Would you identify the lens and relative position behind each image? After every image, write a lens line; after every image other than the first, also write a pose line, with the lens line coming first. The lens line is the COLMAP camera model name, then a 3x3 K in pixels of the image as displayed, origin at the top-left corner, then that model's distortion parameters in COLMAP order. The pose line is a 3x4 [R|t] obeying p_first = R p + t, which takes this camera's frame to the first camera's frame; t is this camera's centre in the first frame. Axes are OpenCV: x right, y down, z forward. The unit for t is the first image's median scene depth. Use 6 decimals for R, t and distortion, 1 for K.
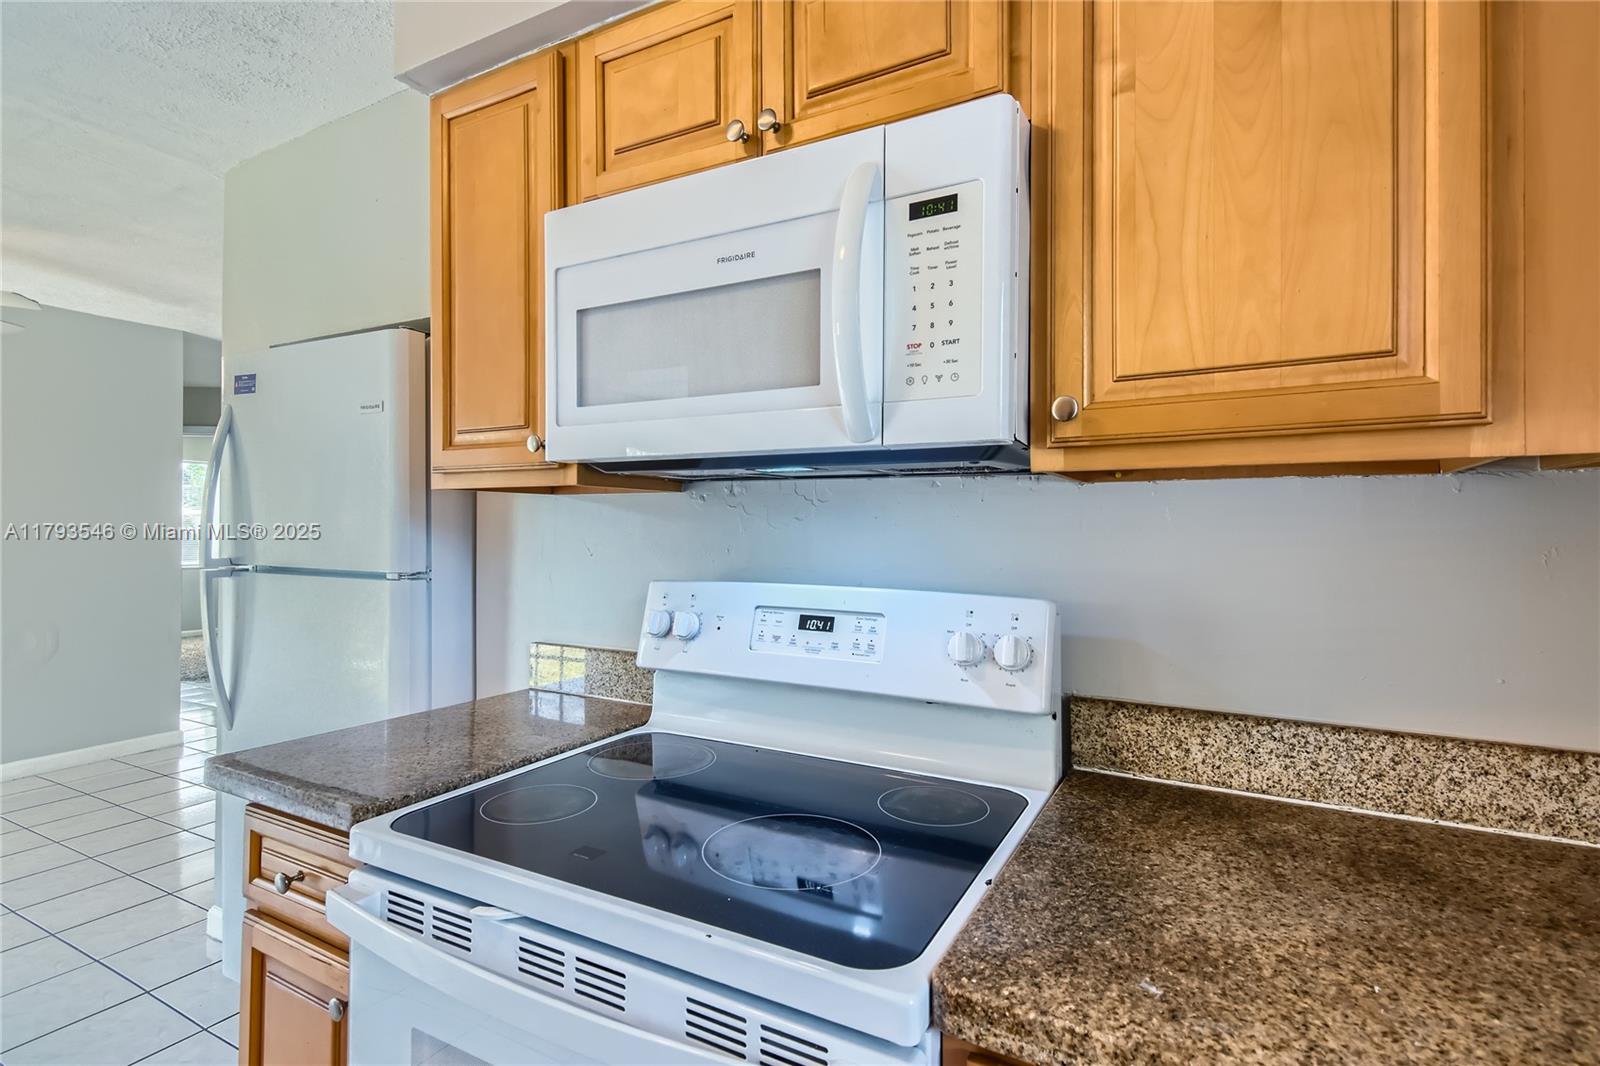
lens RADIAL K [[775.9, 0, 800.0], [0, 775.9, 533.0], [0, 0, 1]] dist [0.002896, 0.000271]
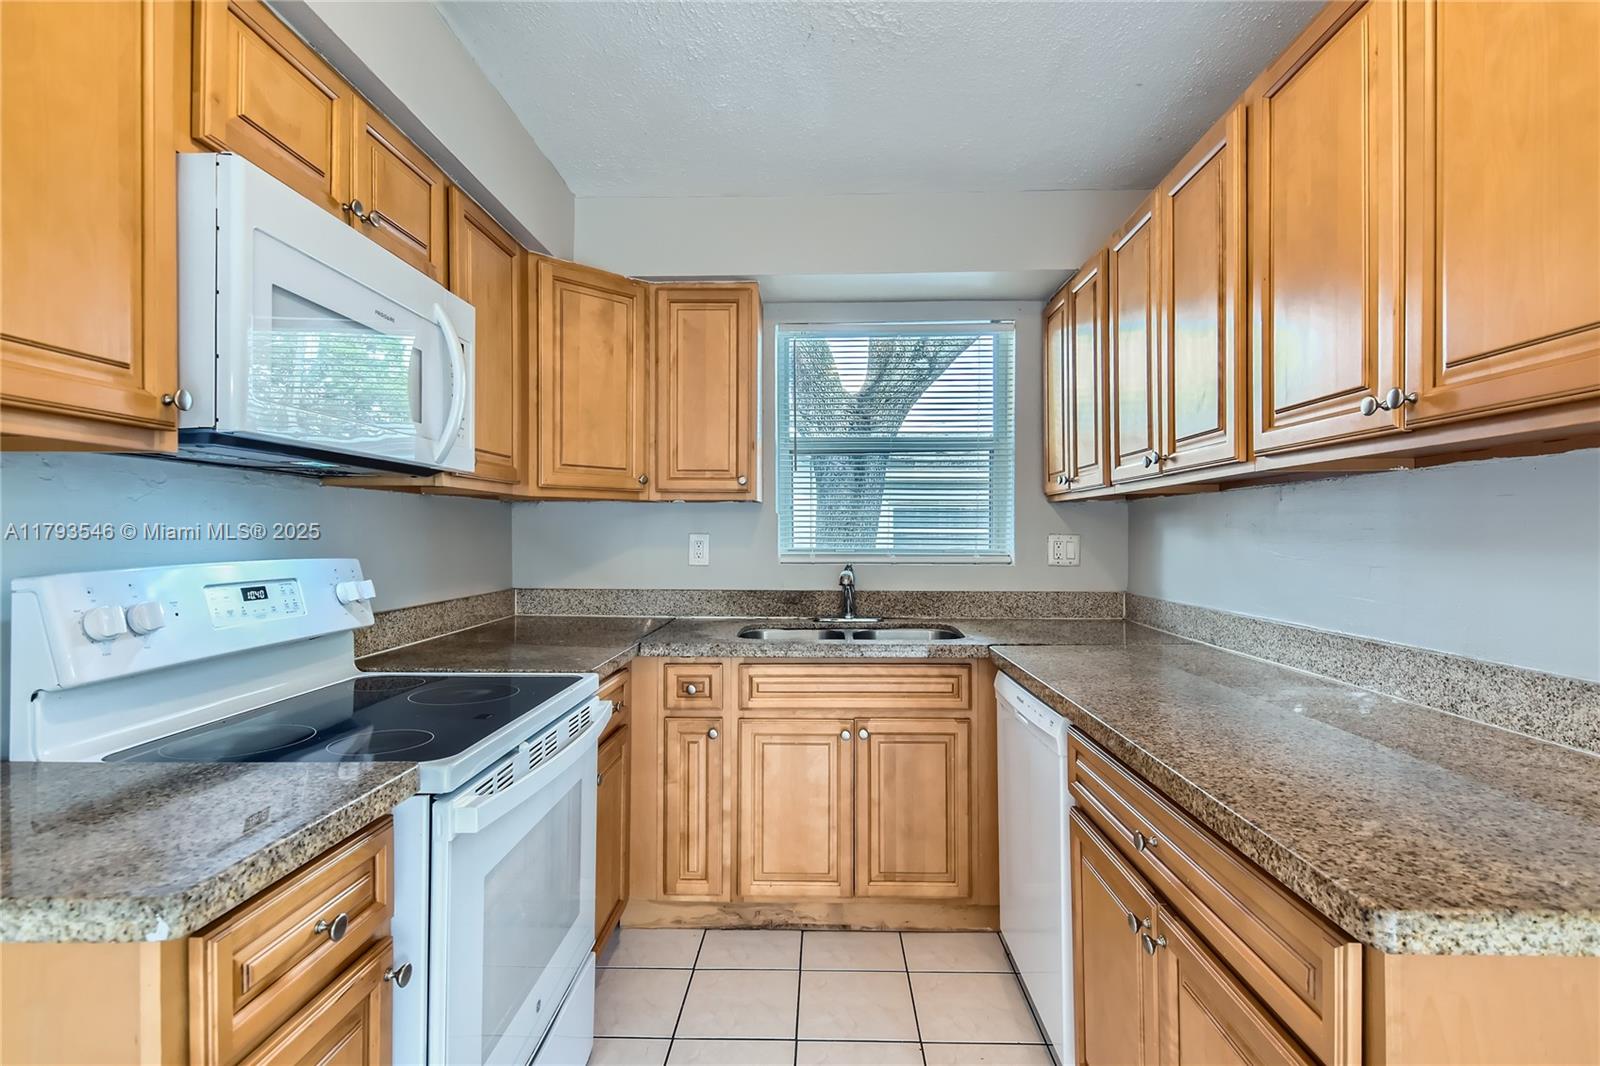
lens RADIAL K [[775.9, 0, 800.0], [0, 775.9, 533.0], [0, 0, 1]] dist [0.002896, 0.000271]
pose [[-0.456735, -0.010686, 0.889538, -1.388660], [-0.002288, 0.999939, 0.010837, 0.012655], [-0.889600, 0.002914, -0.456732, 0.817209]]
